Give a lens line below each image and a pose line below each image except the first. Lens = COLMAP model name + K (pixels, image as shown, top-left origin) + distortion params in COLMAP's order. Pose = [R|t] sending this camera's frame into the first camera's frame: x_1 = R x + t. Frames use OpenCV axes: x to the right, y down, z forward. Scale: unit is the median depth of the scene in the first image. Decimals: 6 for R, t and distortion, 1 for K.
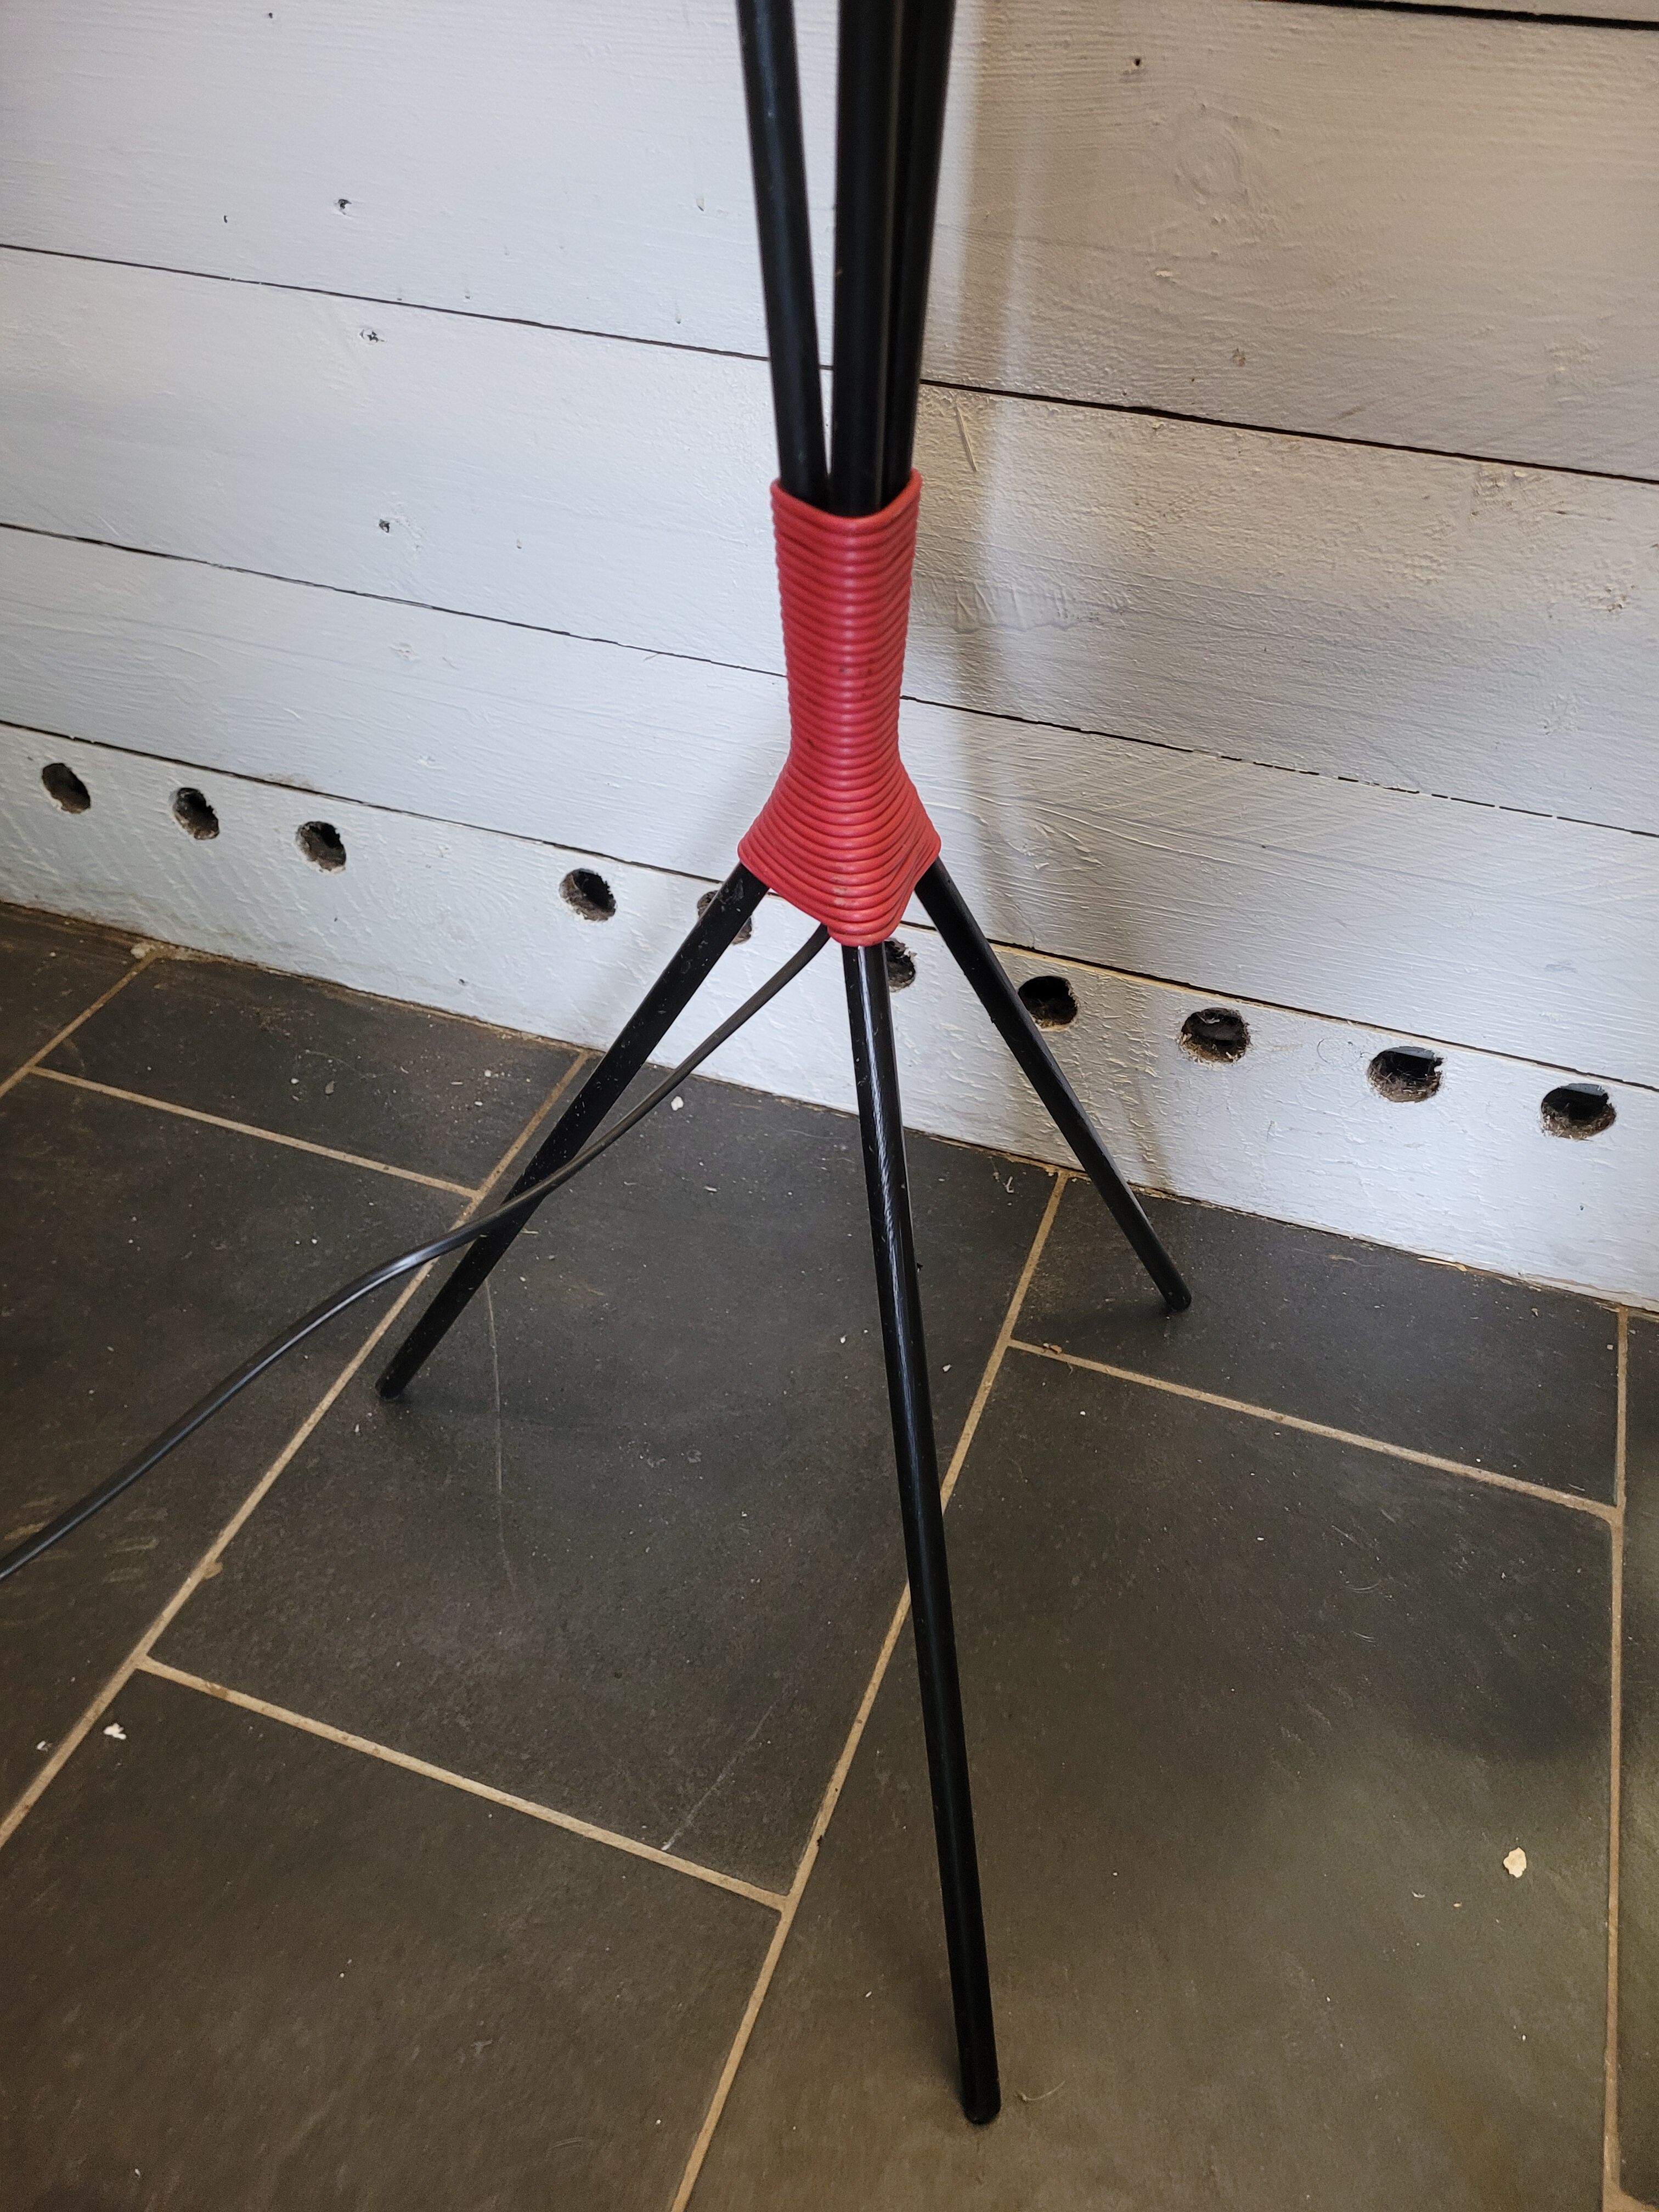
lens RADIAL K [[1669.1, 0, 853.2], [0, 1669.1, 1086.3], [0, 0, 1]] dist [0.049636, -0.054413]
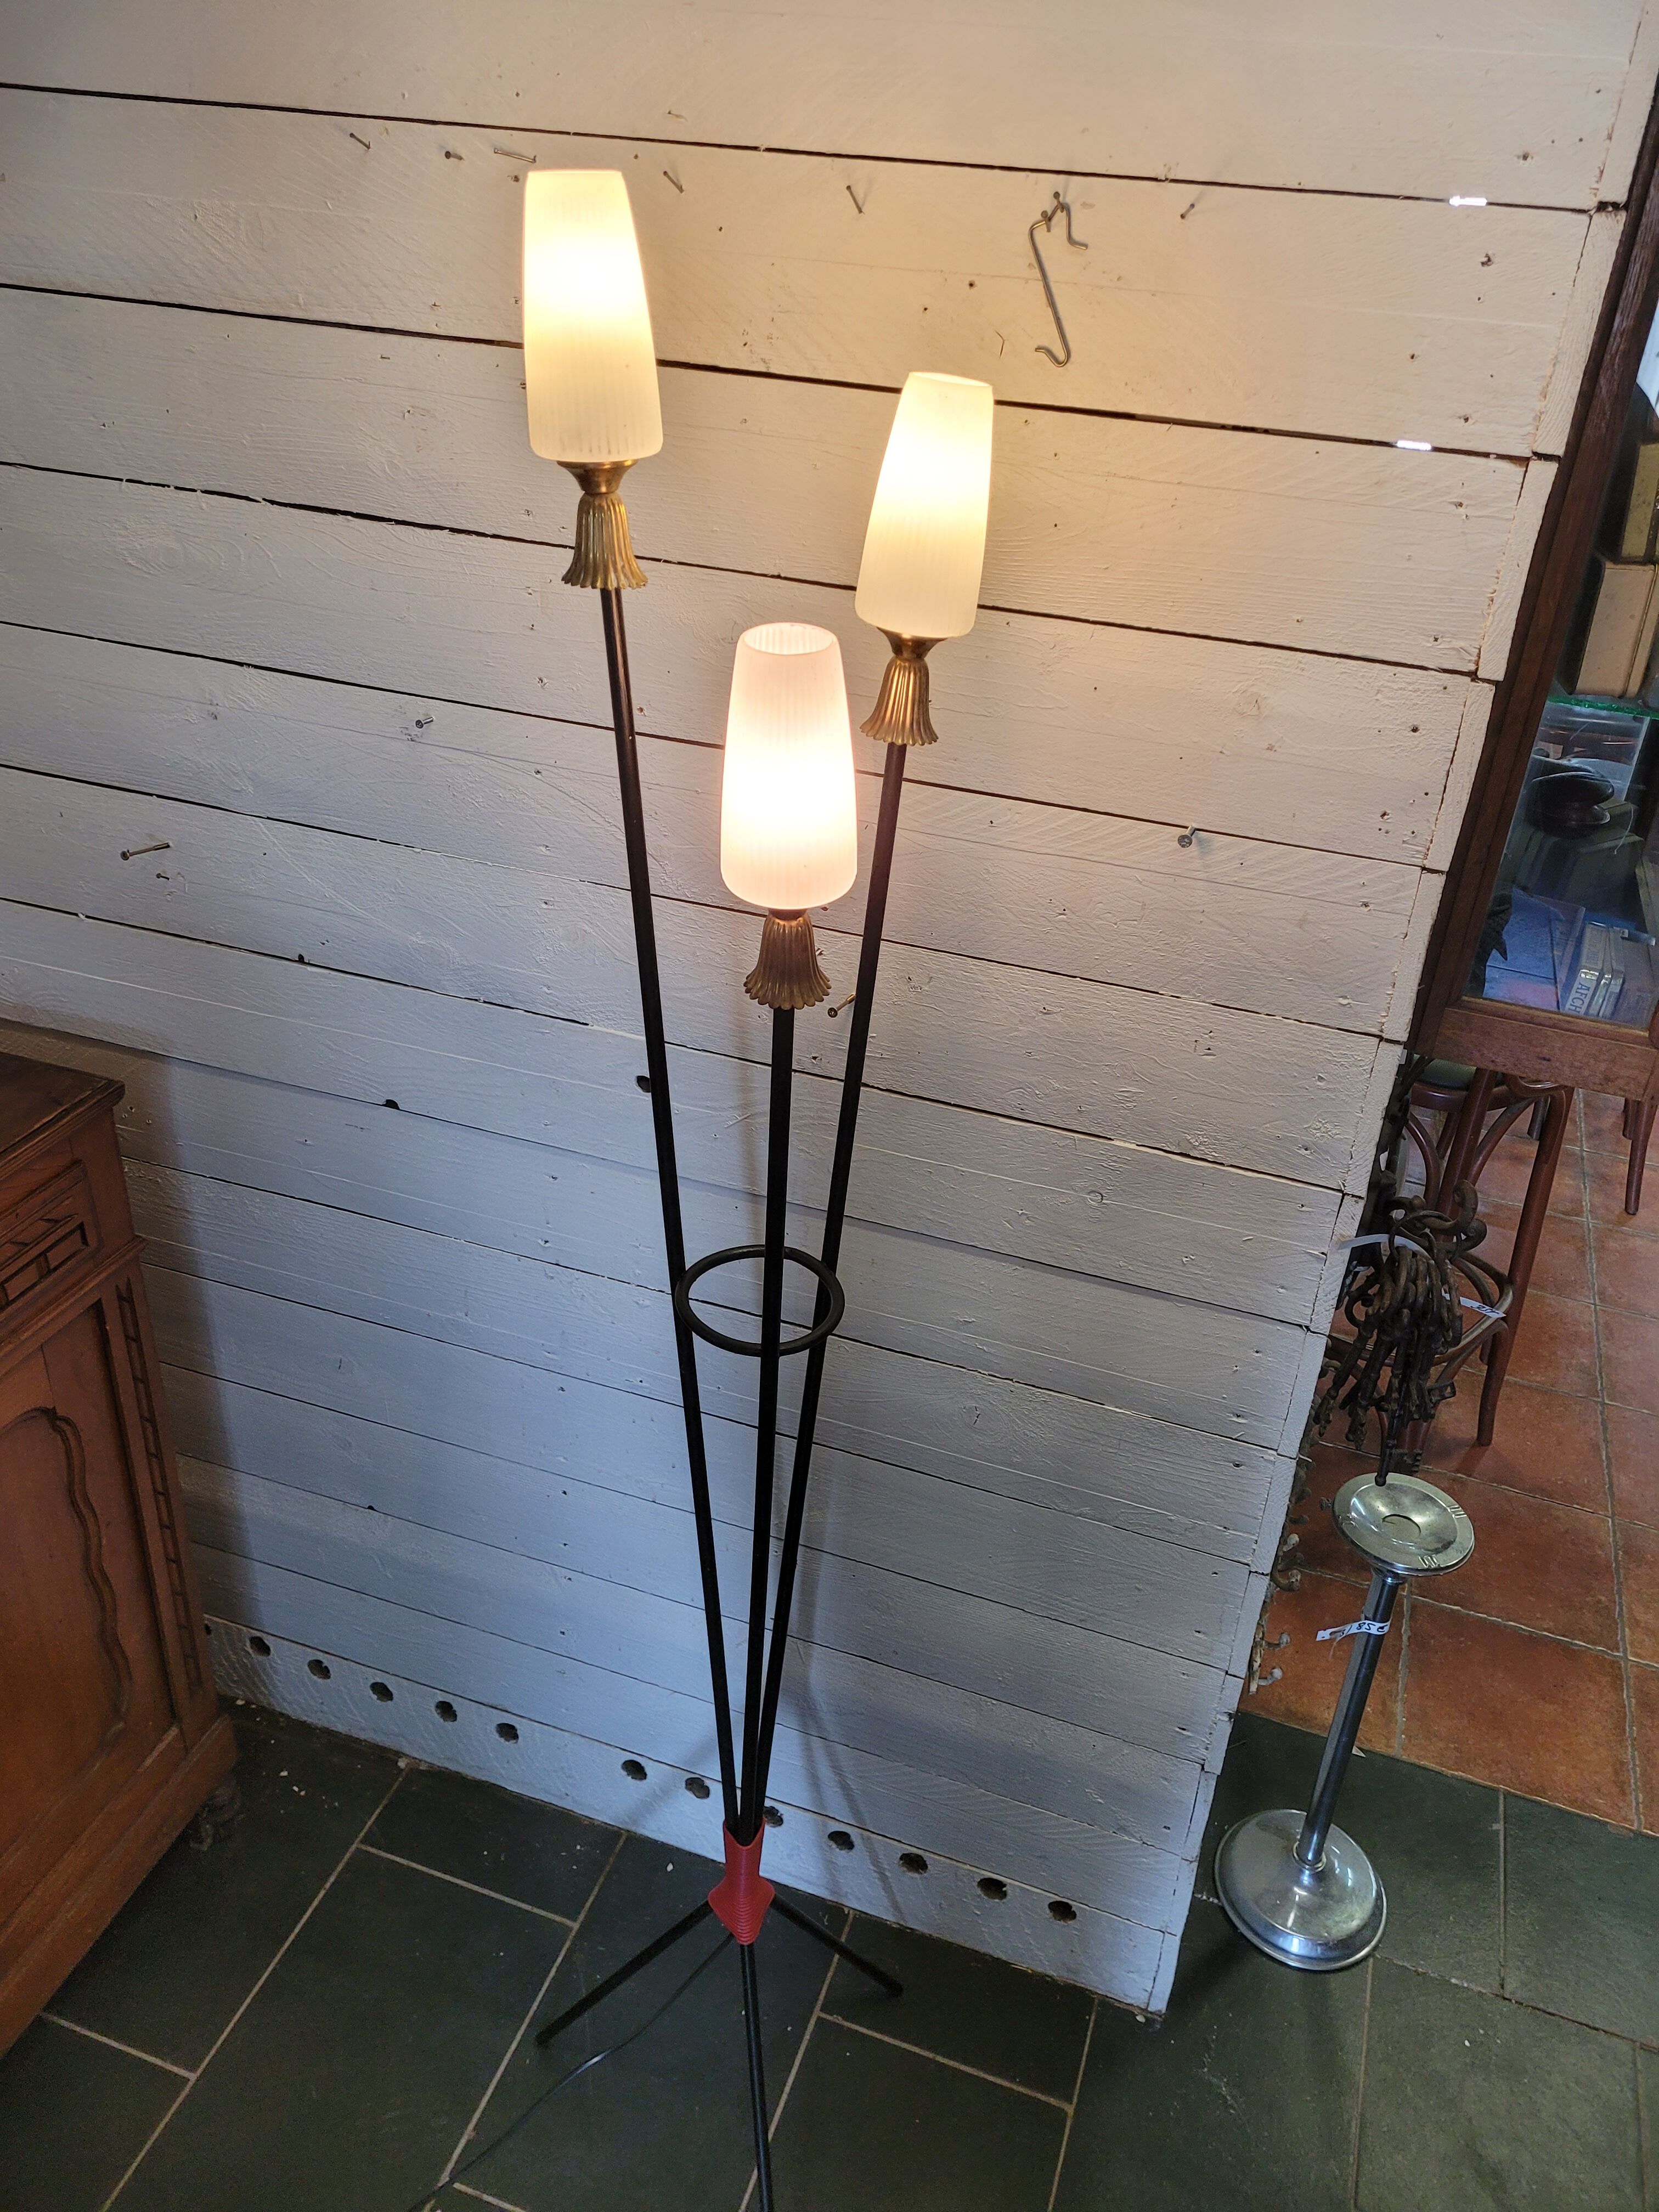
lens RADIAL K [[1651.5, 0, 867.0], [0, 1651.5, 1078.8], [0, 0, 1]] dist [0.057320, -0.051130]
pose [[0.999043, 0.026408, 0.034880, 0.047820], [-0.018523, 0.977607, -0.209623, -0.606592], [-0.039635, 0.208776, 0.977160, -1.457203]]
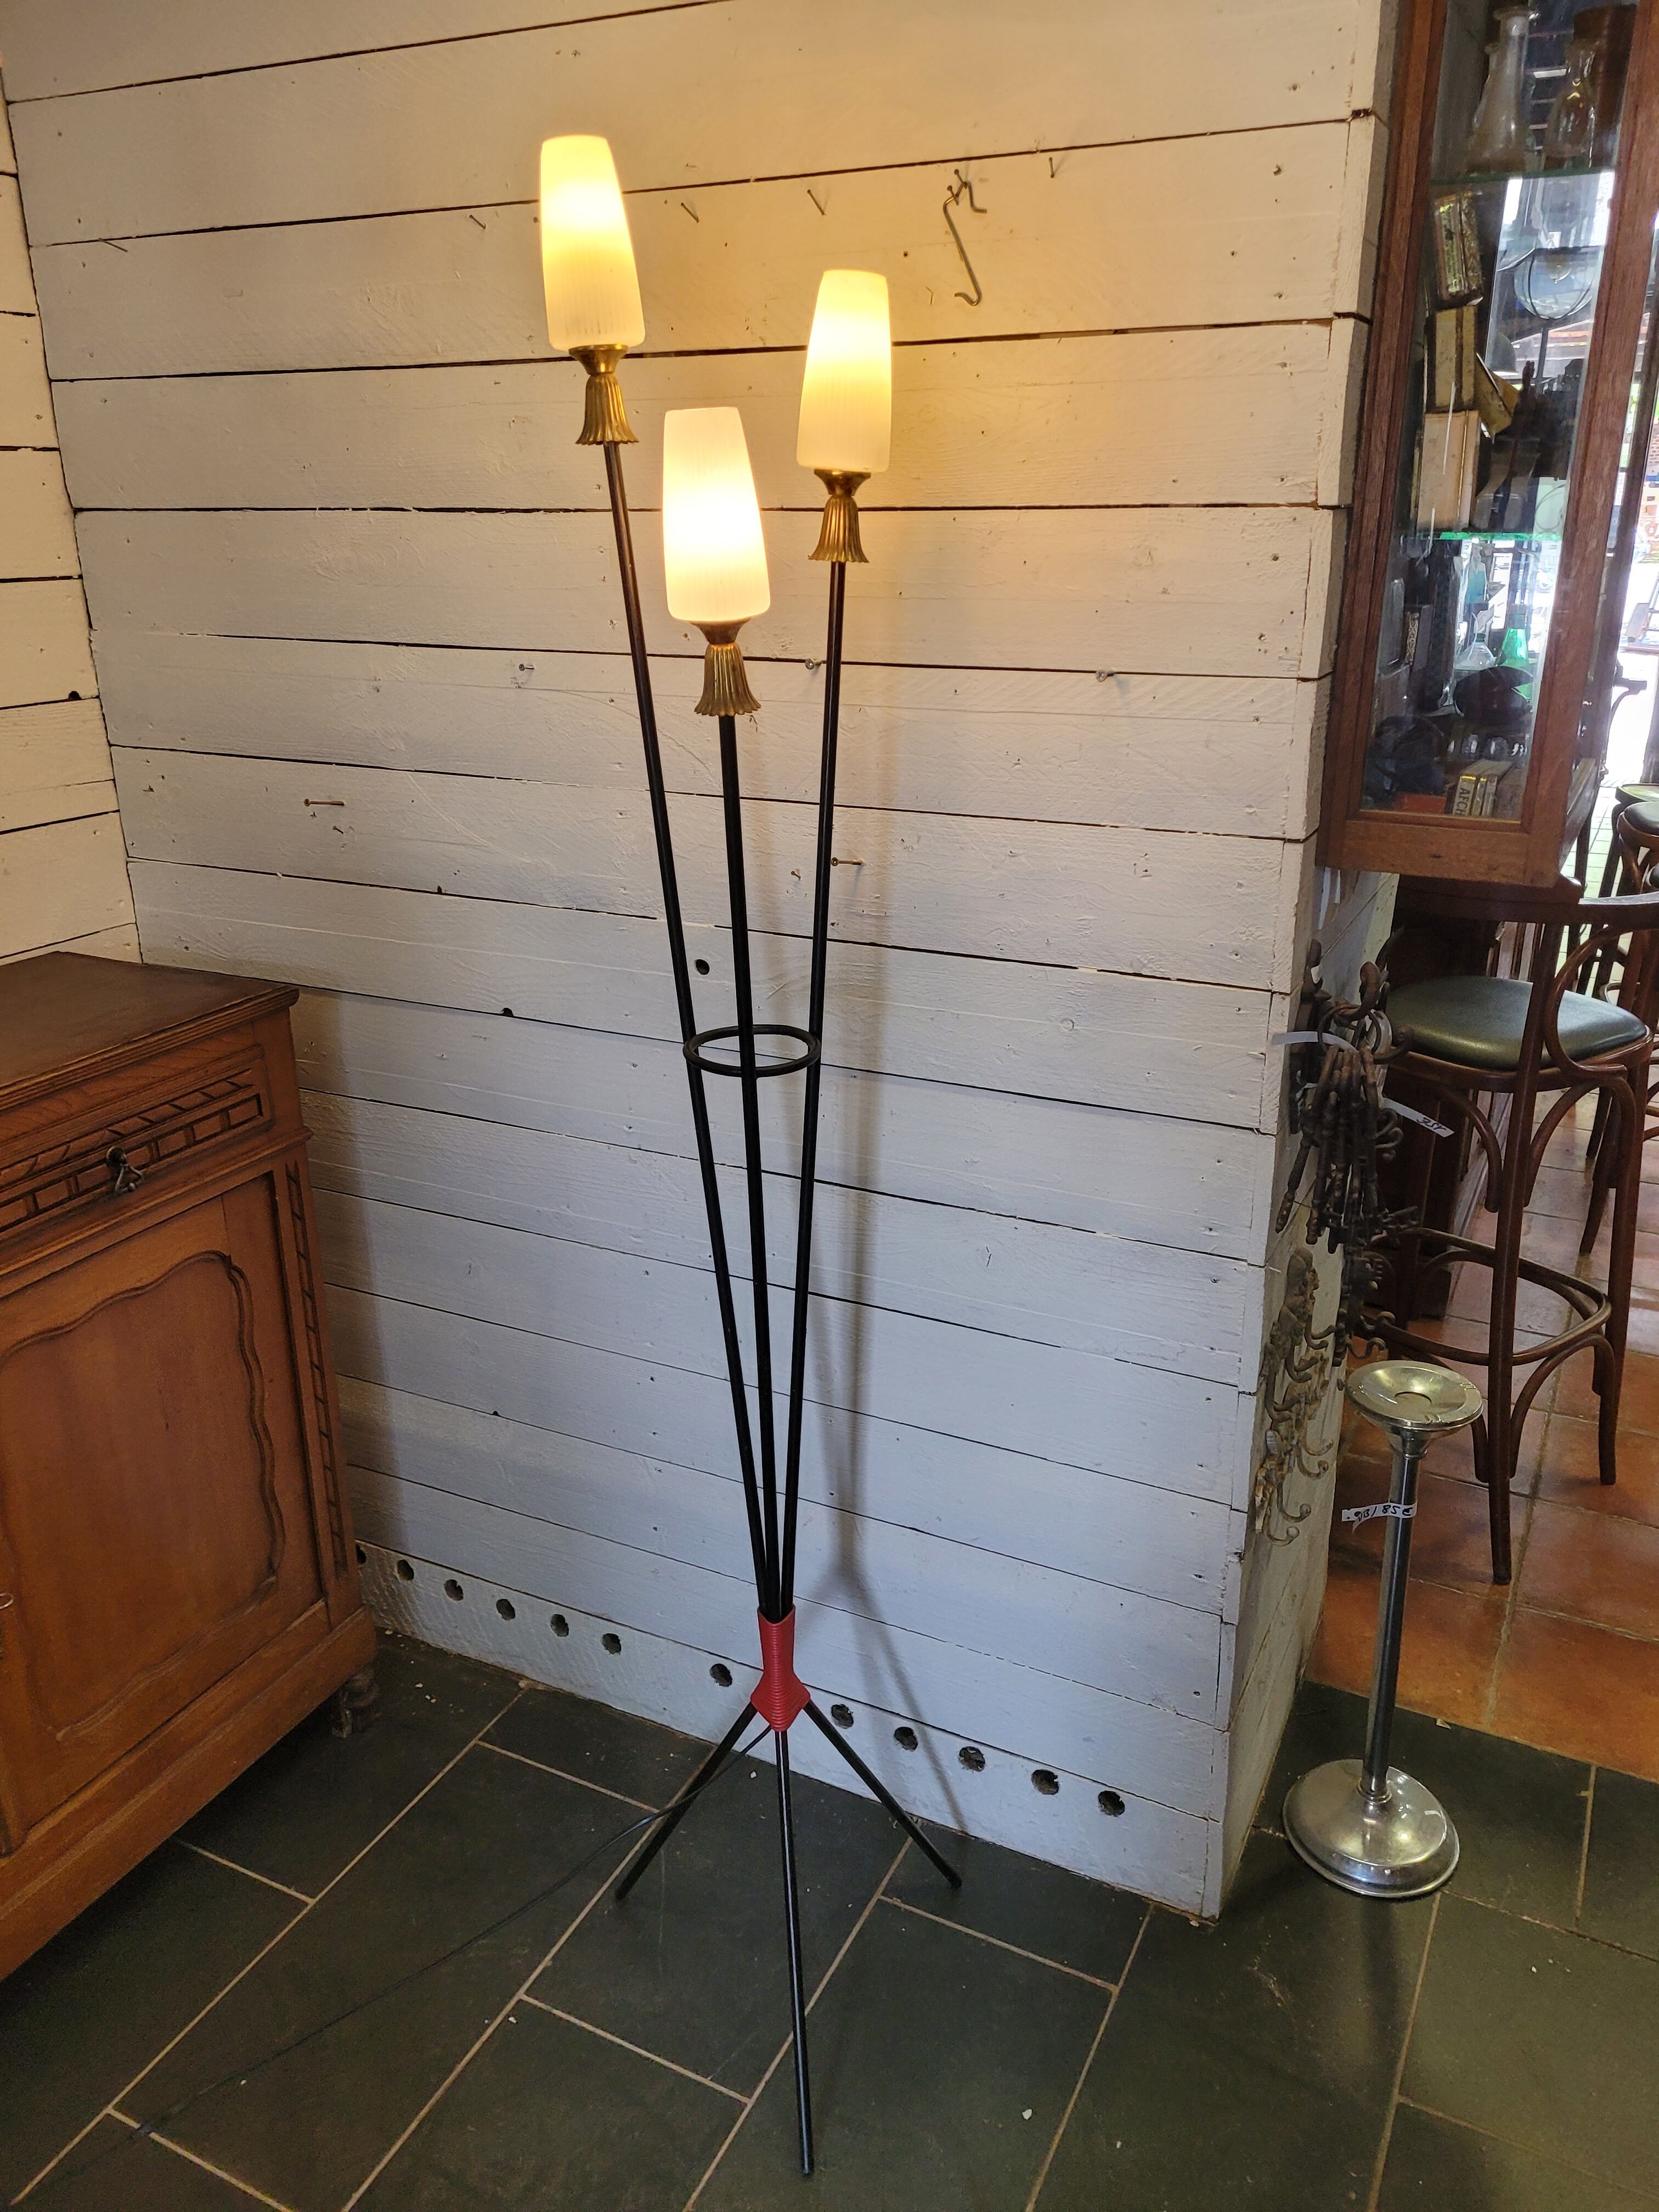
lens RADIAL K [[1644.2, 0, 850.8], [0, 1644.2, 1092.8], [0, 0, 1]] dist [0.061235, -0.055110]
pose [[0.992082, 0.011116, -0.125102, 0.337494], [-0.056676, 0.928513, -0.366949, -0.035036], [0.112080, 0.371133, 0.921791, -1.583341]]
